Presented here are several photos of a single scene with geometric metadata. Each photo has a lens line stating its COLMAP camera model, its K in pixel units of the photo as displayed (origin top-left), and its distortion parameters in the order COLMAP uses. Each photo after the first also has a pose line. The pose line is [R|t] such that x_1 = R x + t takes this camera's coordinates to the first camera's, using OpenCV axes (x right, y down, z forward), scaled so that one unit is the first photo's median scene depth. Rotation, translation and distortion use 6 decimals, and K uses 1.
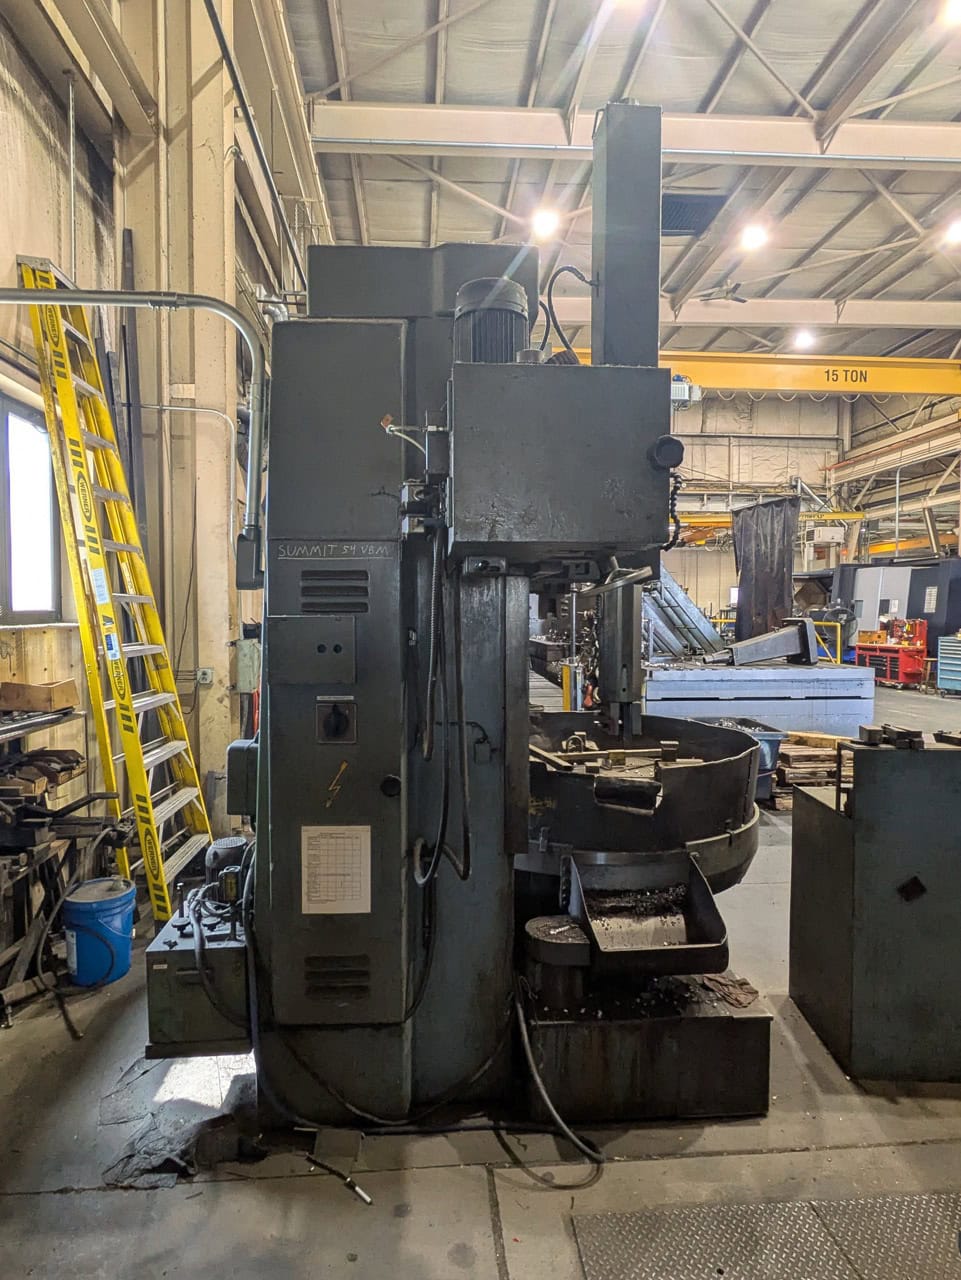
lens RADIAL K [[747.6, 0, 468.3], [0, 747.6, 639.4], [0, 0, 1]] dist [-0.001856, 0.000056]
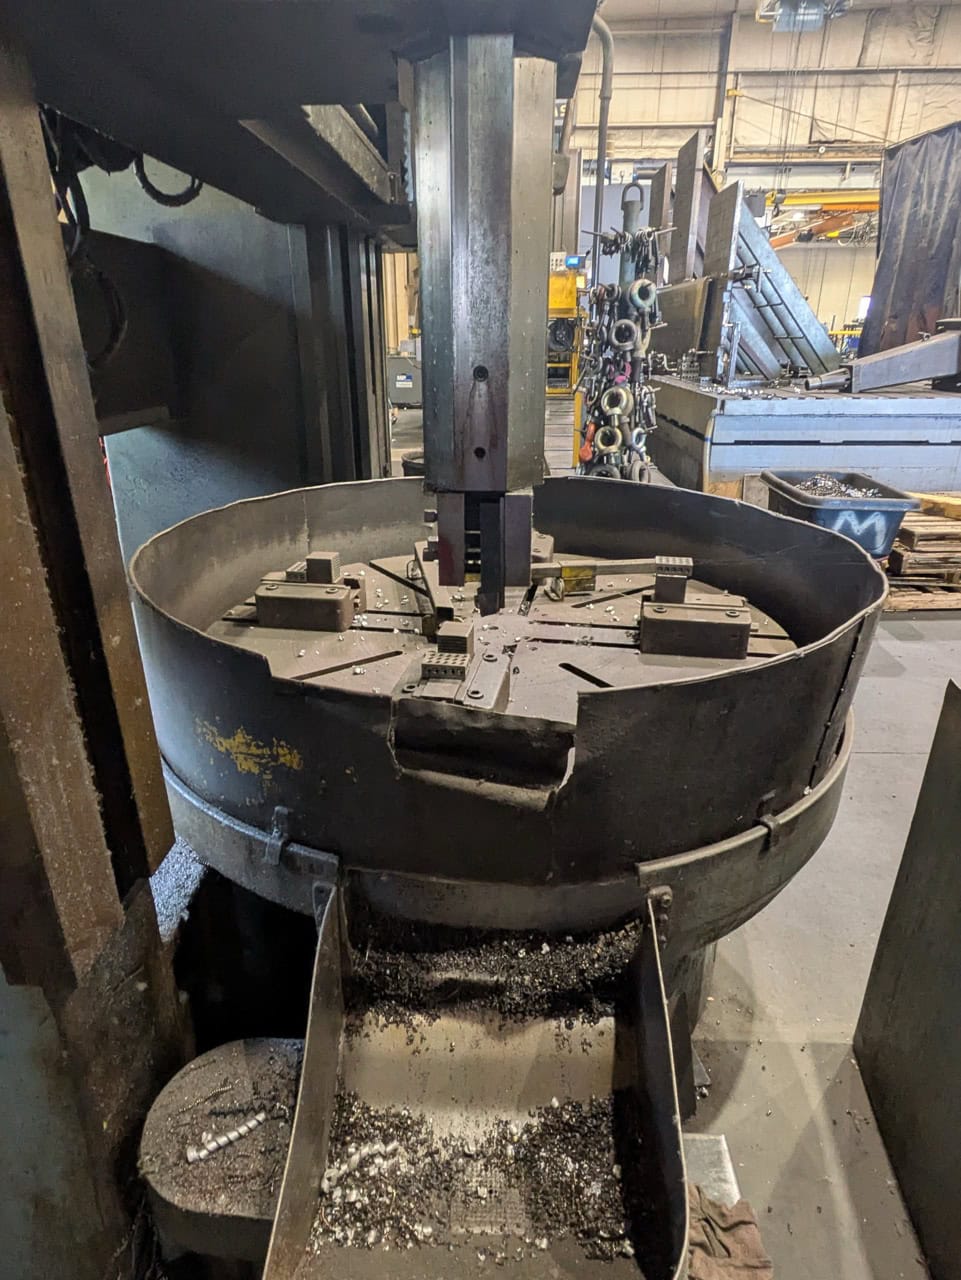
lens RADIAL K [[747.6, 0, 468.3], [0, 747.6, 639.4], [0, 0, 1]] dist [-0.001856, 0.000056]
pose [[0.993844, 0.035829, -0.104839, 0.238974], [0.002286, 0.939434, 0.342723, 0.032775], [0.110769, -0.340852, 0.933568, 0.670869]]
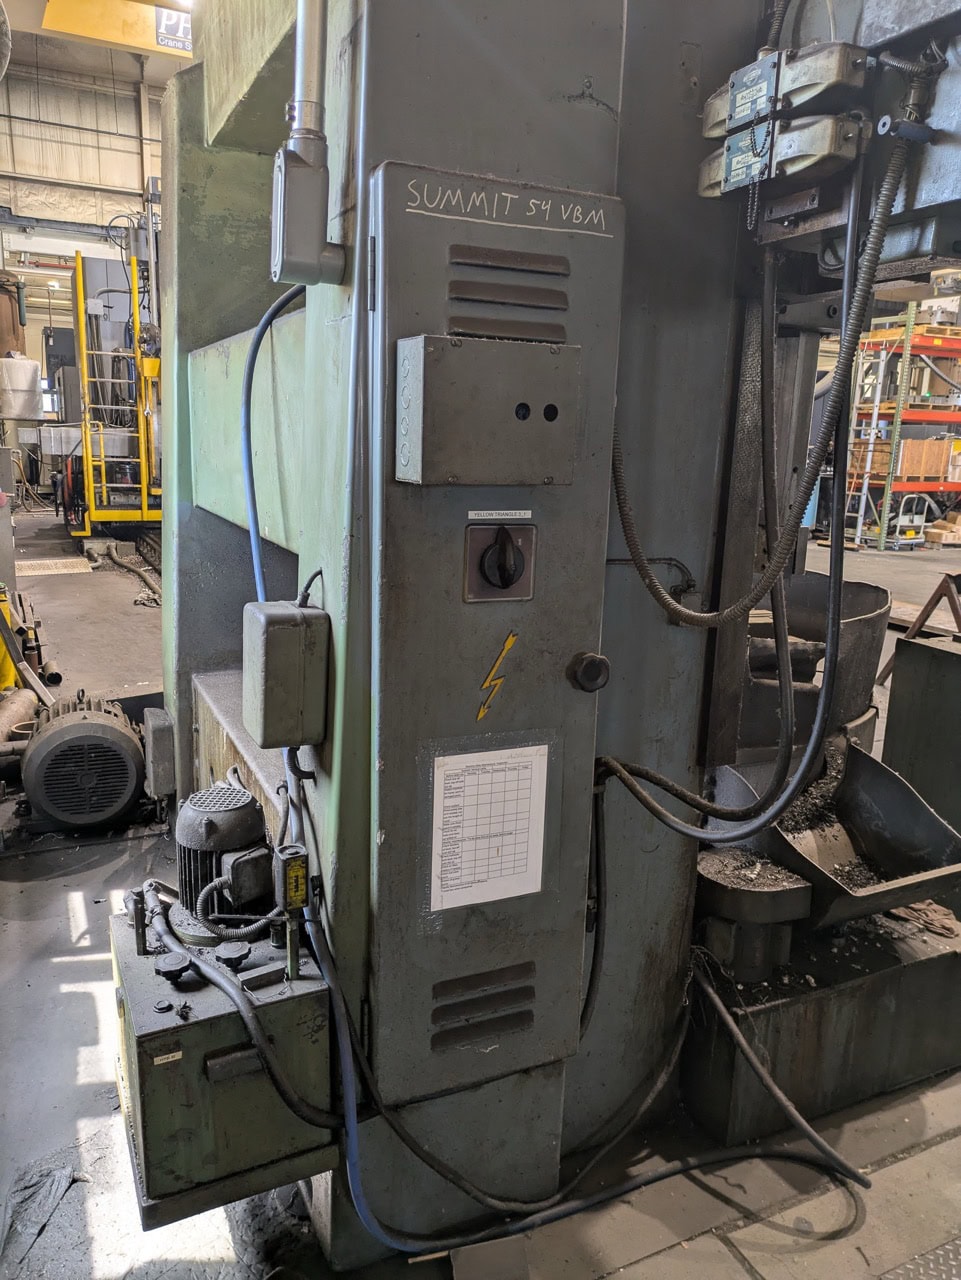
lens RADIAL K [[955.8, 0, 479.7], [0, 955.8, 648.8], [0, 0, 1]] dist [0.039783, -0.012386]
pose [[0.928317, -0.053876, 0.367865, -0.360248], [-0.014810, 0.983301, 0.181384, 0.040874], [-0.371494, -0.173830, 0.912017, 0.312326]]
